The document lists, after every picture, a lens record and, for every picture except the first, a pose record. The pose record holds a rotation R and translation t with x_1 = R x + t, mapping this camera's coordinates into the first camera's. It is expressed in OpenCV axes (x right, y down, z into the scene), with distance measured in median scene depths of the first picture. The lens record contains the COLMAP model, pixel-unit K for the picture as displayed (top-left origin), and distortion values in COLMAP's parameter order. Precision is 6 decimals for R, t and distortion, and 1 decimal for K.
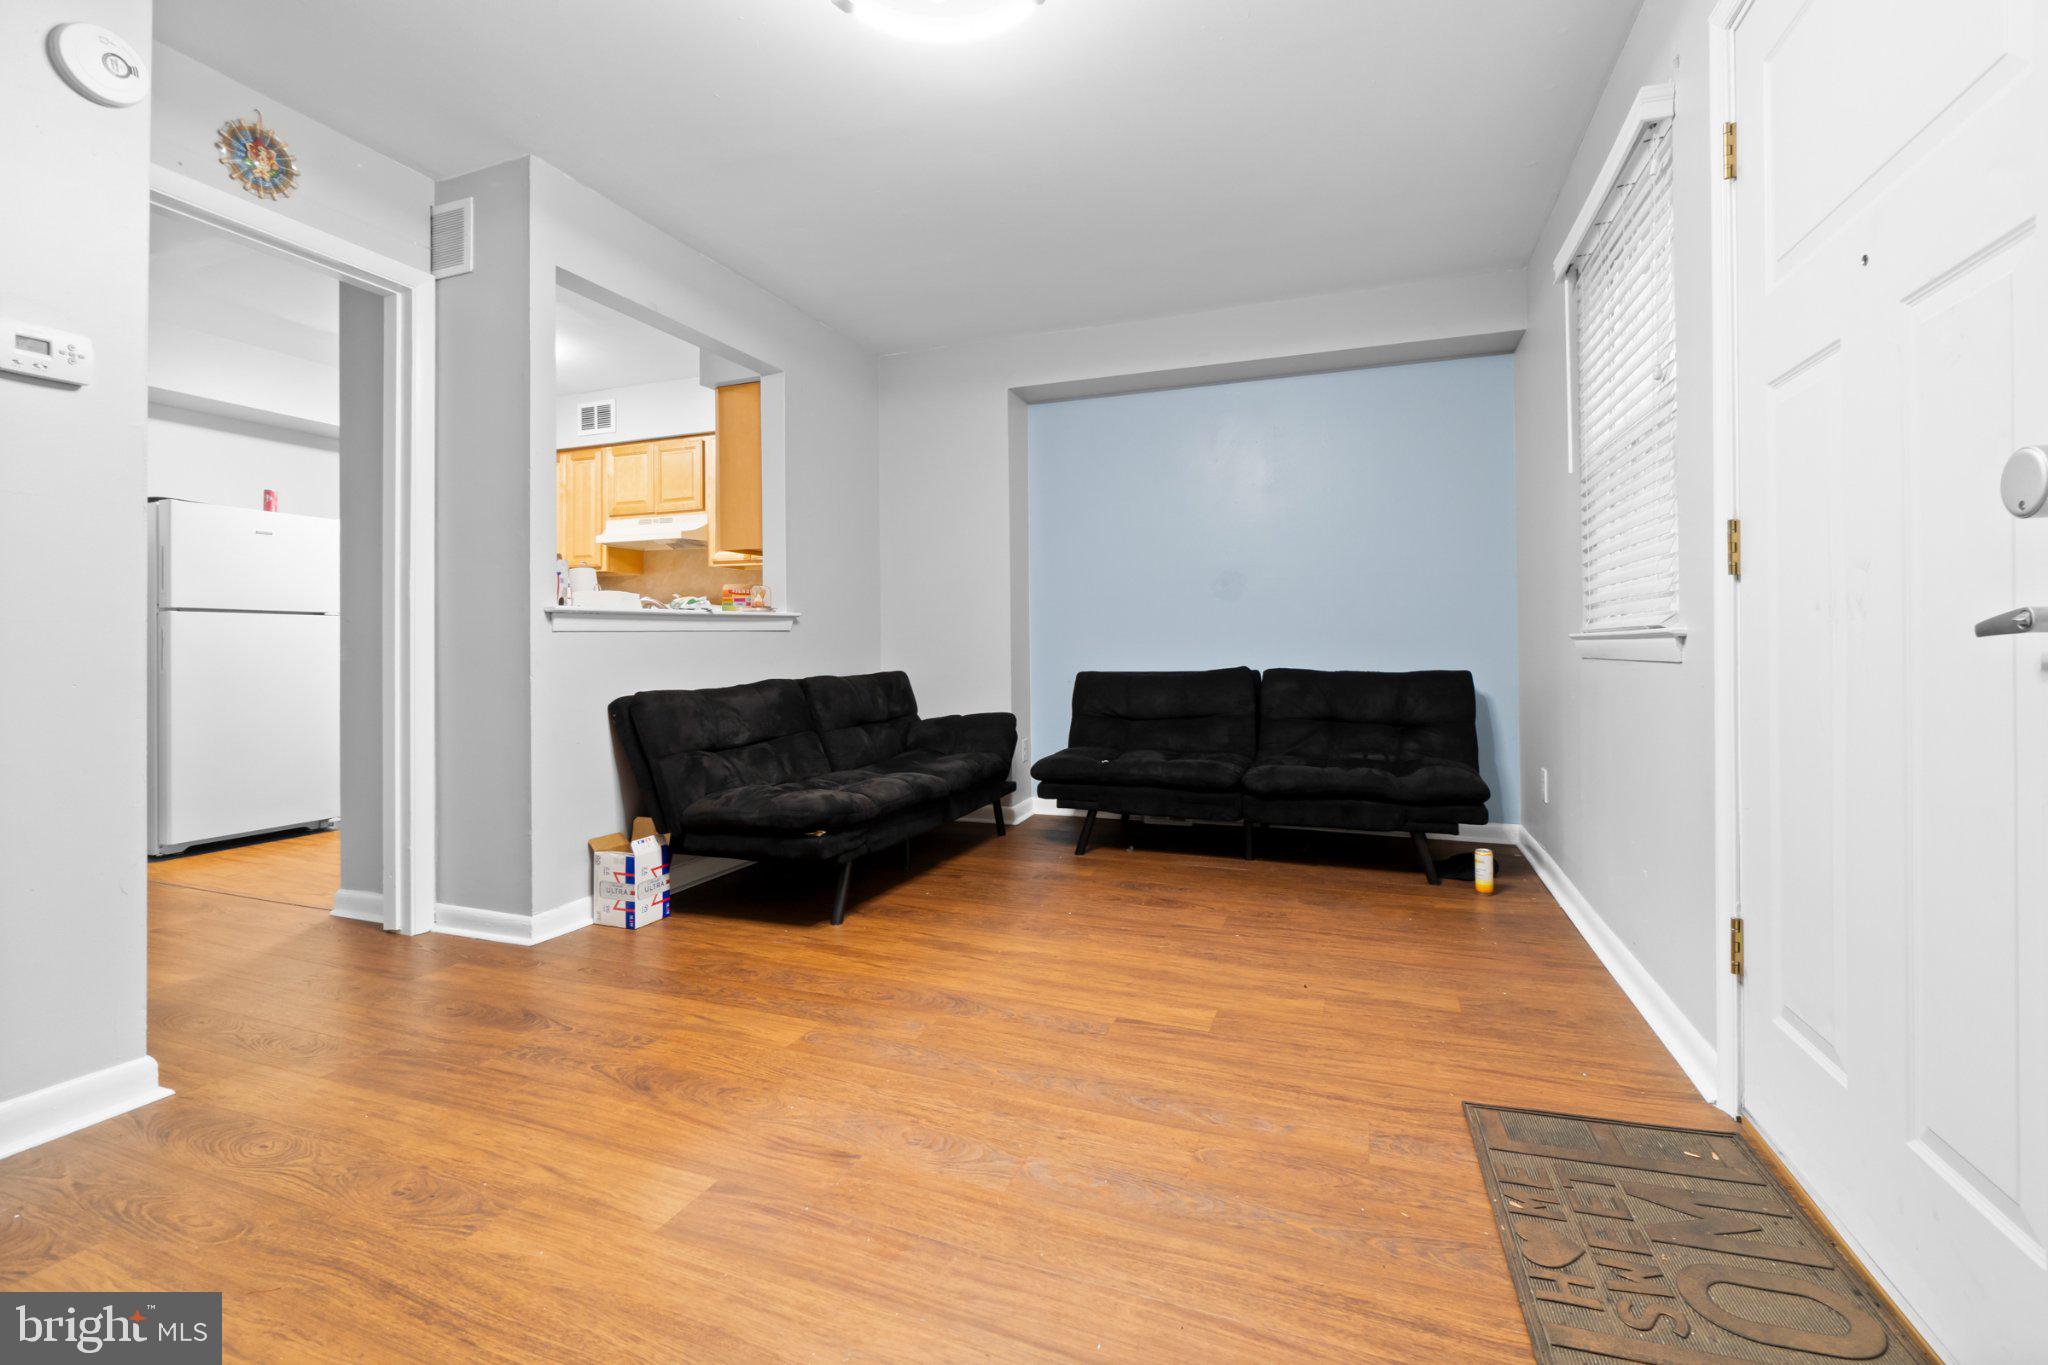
lens RADIAL K [[890.9, 0, 1026.6], [0, 890.9, 665.6], [0, 0, 1]] dist [0.000227, 0.000013]
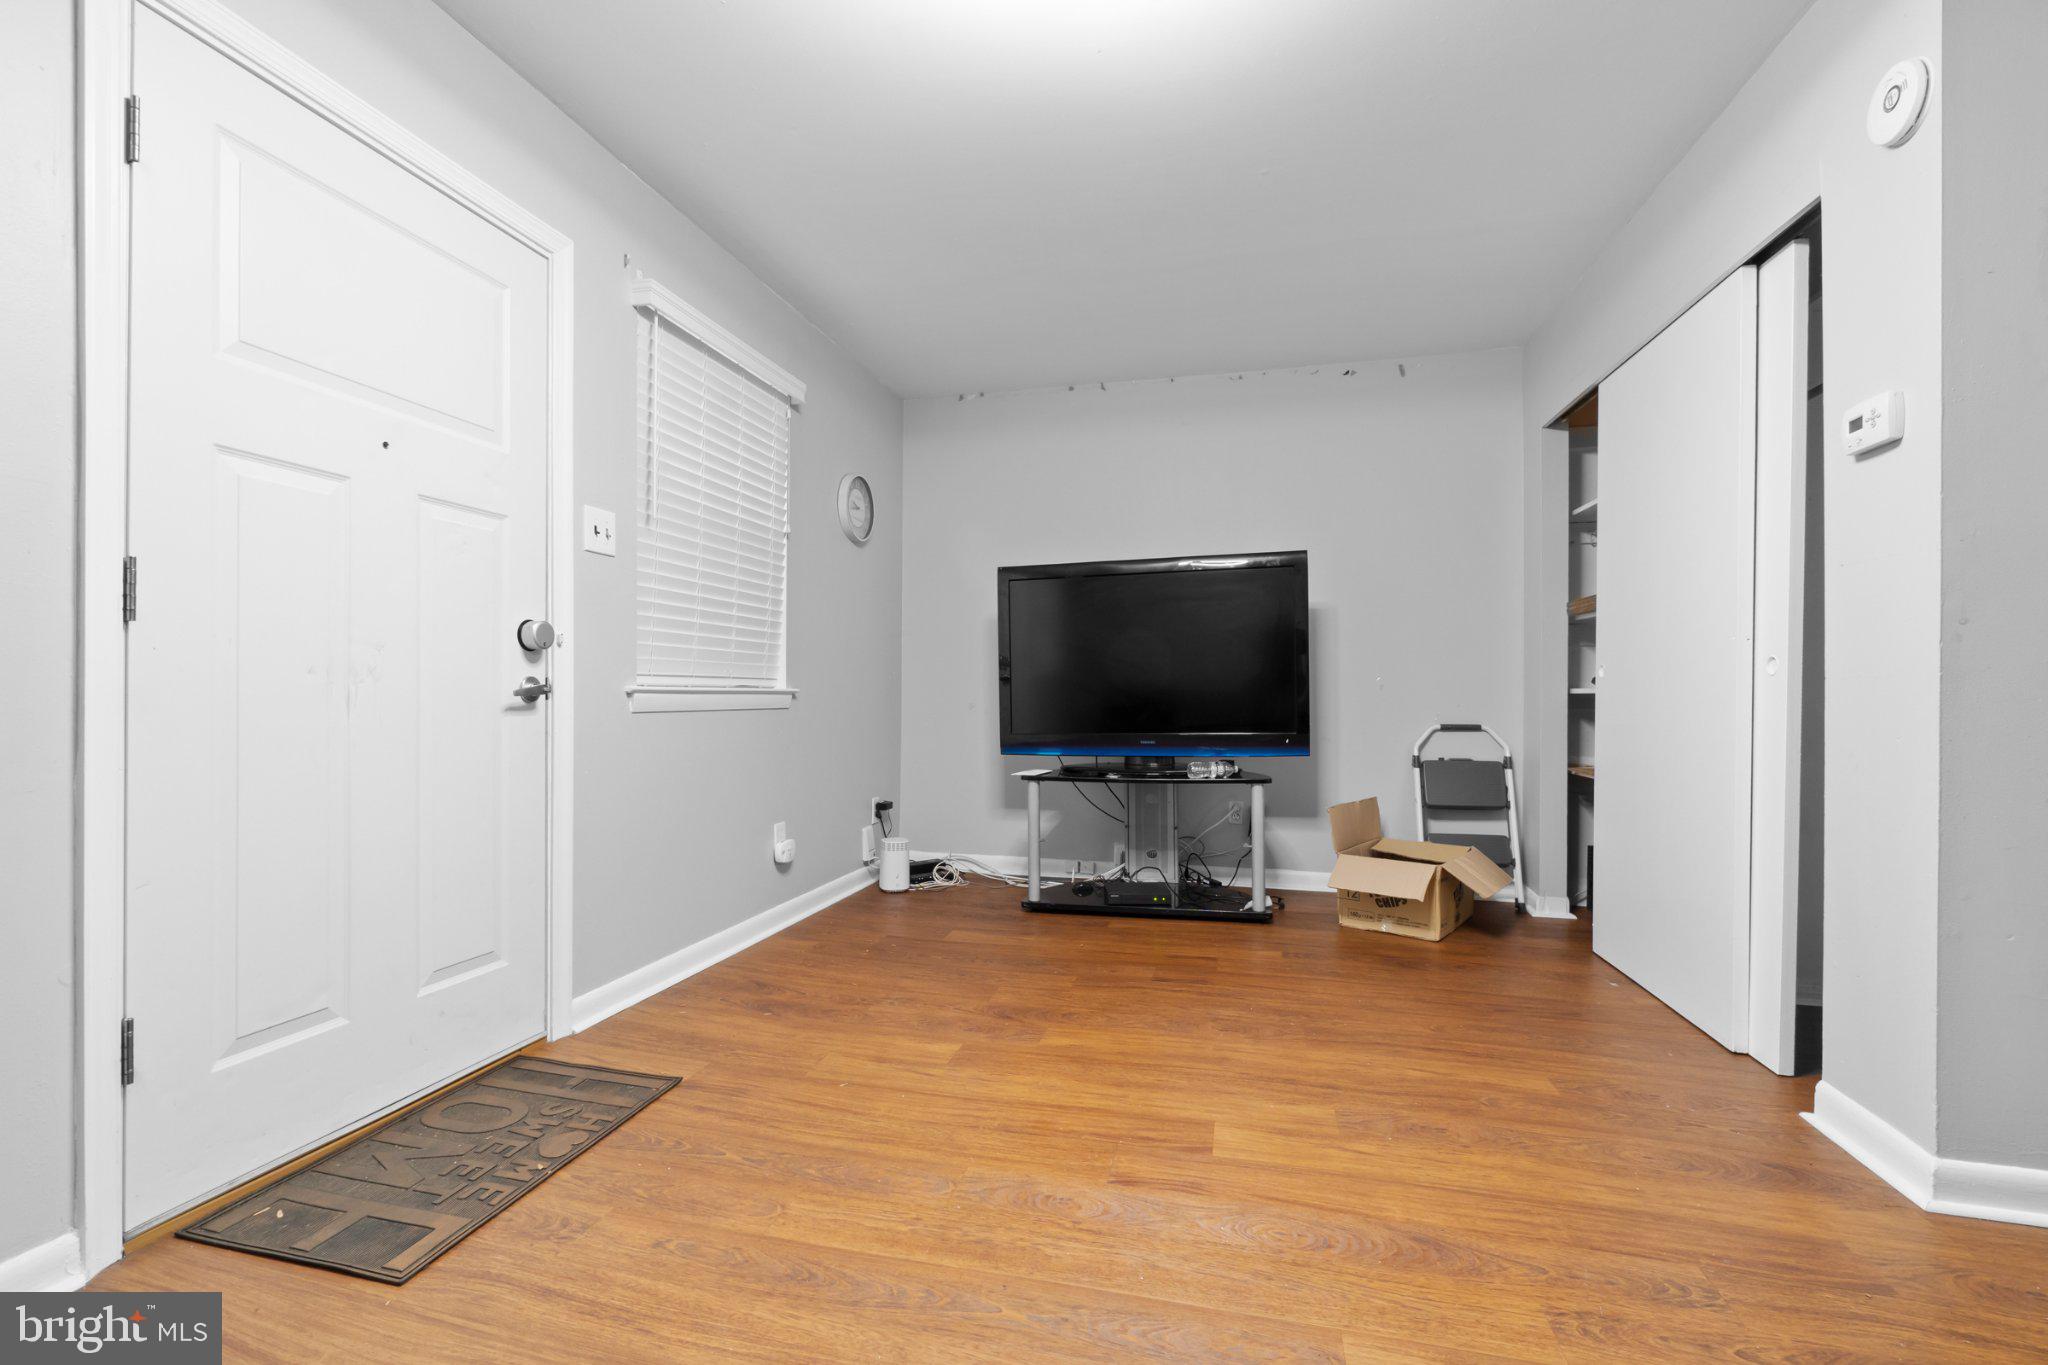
lens RADIAL K [[890.9, 0, 1018.5], [0, 890.9, 686.4], [0, 0, 1]] dist [0.000227, 0.000013]
pose [[-0.993521, -0.000818, -0.113648, 0.041455], [-0.002386, 0.999904, 0.013666, -0.055977], [0.113626, 0.013849, -0.993427, 2.073125]]
